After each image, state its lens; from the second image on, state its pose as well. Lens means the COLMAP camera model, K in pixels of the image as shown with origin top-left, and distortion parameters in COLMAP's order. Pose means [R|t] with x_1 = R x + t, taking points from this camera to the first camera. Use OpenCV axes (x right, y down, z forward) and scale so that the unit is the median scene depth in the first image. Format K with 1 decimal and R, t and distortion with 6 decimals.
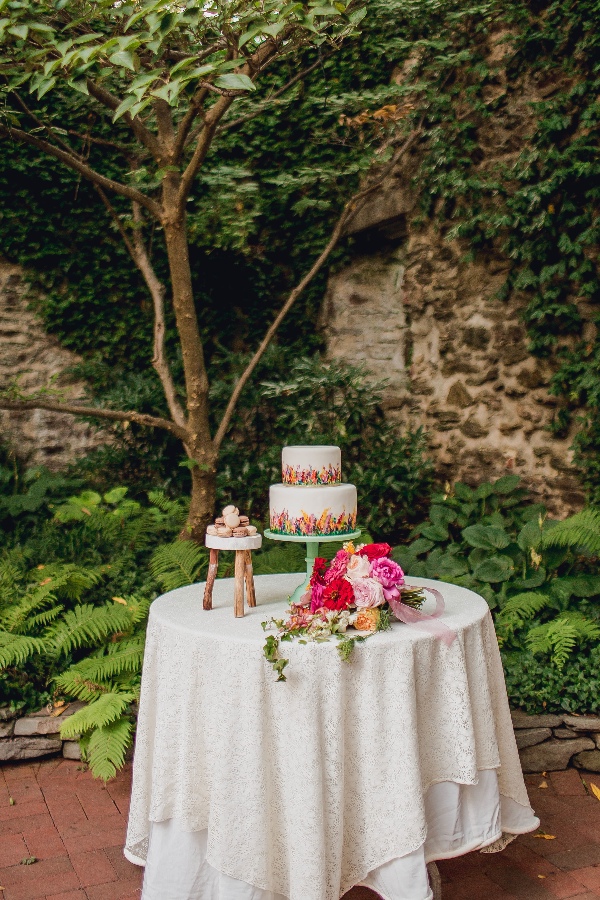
lens RADIAL K [[901.3, 0, 298.2], [0, 901.3, 427.3], [0, 0, 1]] dist [-0.065968, 0.000000]
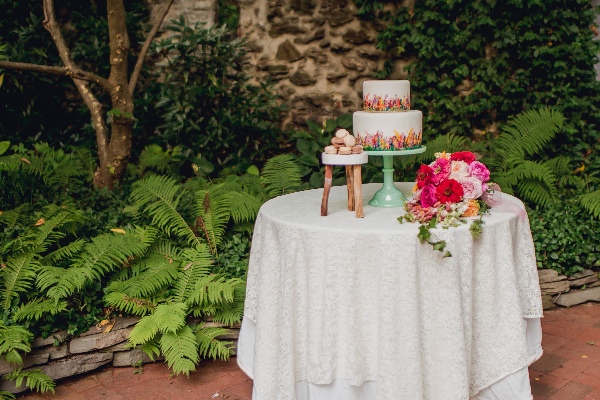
lens RADIAL K [[739.6, 0, 300.2], [0, 739.6, 201.4], [0, 0, 1]] dist [-0.080372, 0.000000]
pose [[0.926284, -0.083282, 0.367507, -0.215095], [0.027220, 0.987512, 0.155175, 0.011306], [-0.375841, -0.133732, 0.916984, 0.039155]]
